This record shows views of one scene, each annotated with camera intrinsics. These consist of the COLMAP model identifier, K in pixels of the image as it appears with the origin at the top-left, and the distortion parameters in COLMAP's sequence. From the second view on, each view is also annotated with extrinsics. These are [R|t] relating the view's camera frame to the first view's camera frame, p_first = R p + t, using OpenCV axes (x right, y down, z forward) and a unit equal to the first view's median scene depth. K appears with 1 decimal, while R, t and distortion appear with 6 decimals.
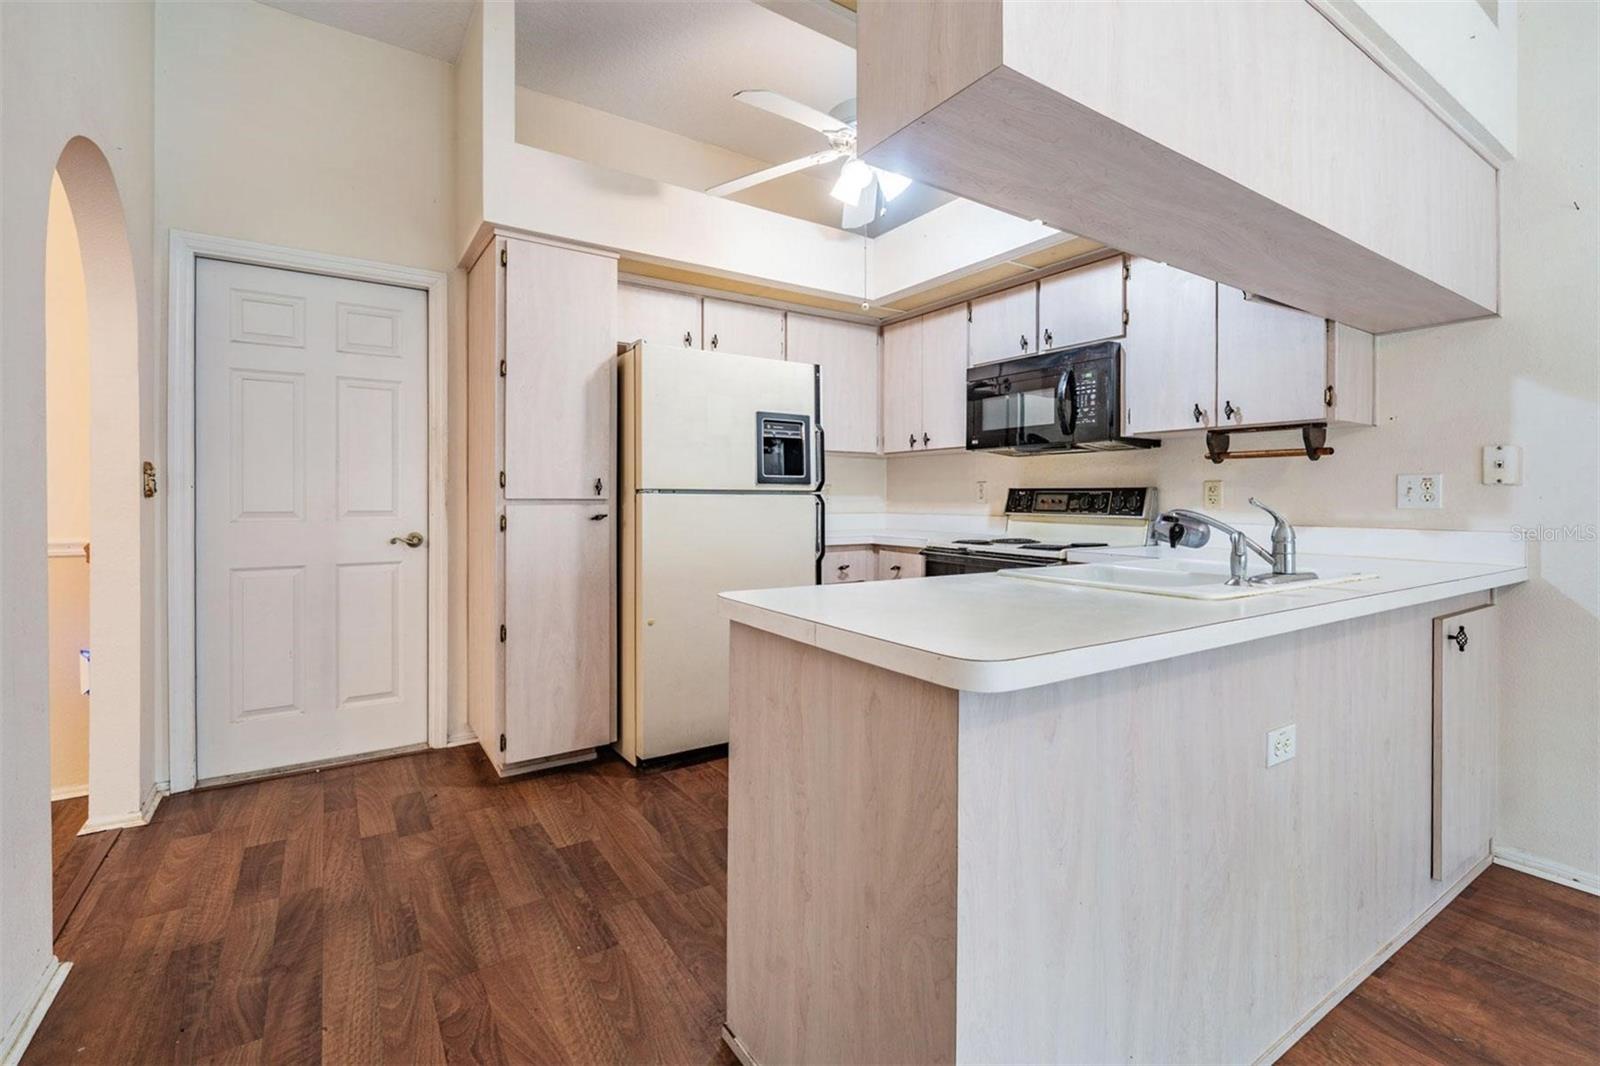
lens RADIAL K [[712.2, 0, 794.4], [0, 712.2, 493.0], [0, 0, 1]] dist [0.005539, -0.001191]
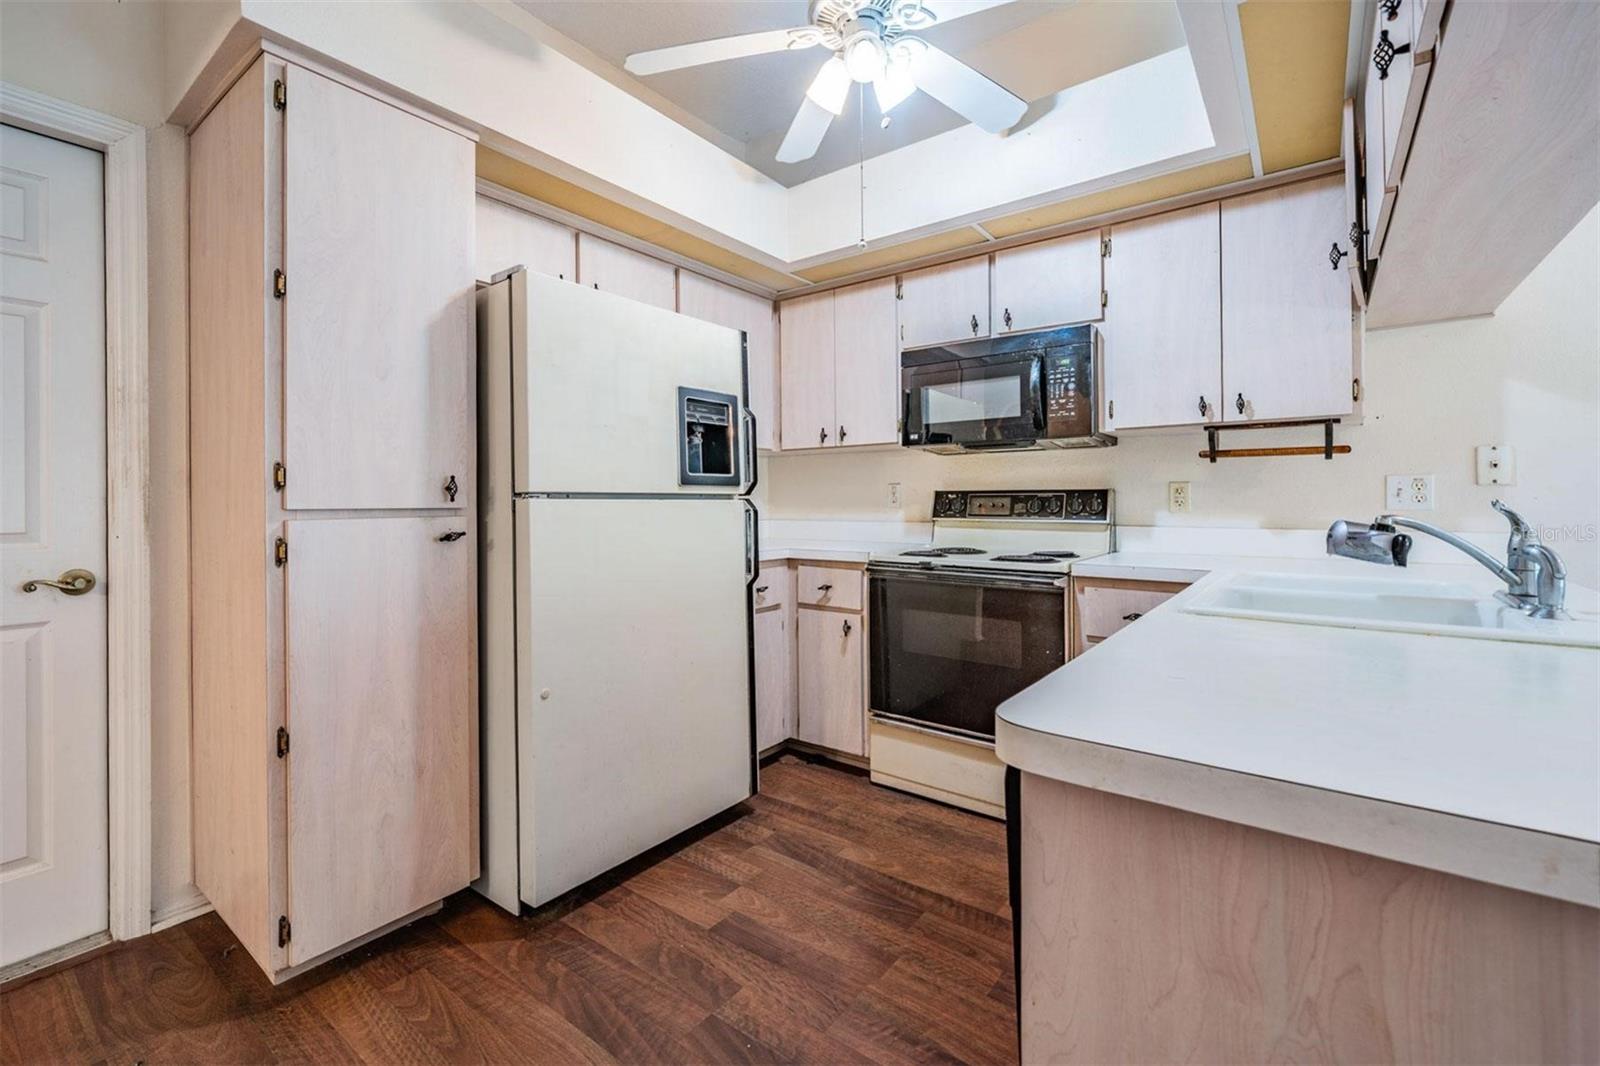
lens RADIAL K [[686.9, 0, 794.9], [0, 686.9, 496.8], [0, 0, 1]] dist [-0.002113, 0.001073]
pose [[0.942861, -0.004863, 0.333152, -0.187167], [0.005173, 0.999987, -0.000041, -0.000013], [-0.333147, 0.001762, 0.942873, 0.312928]]
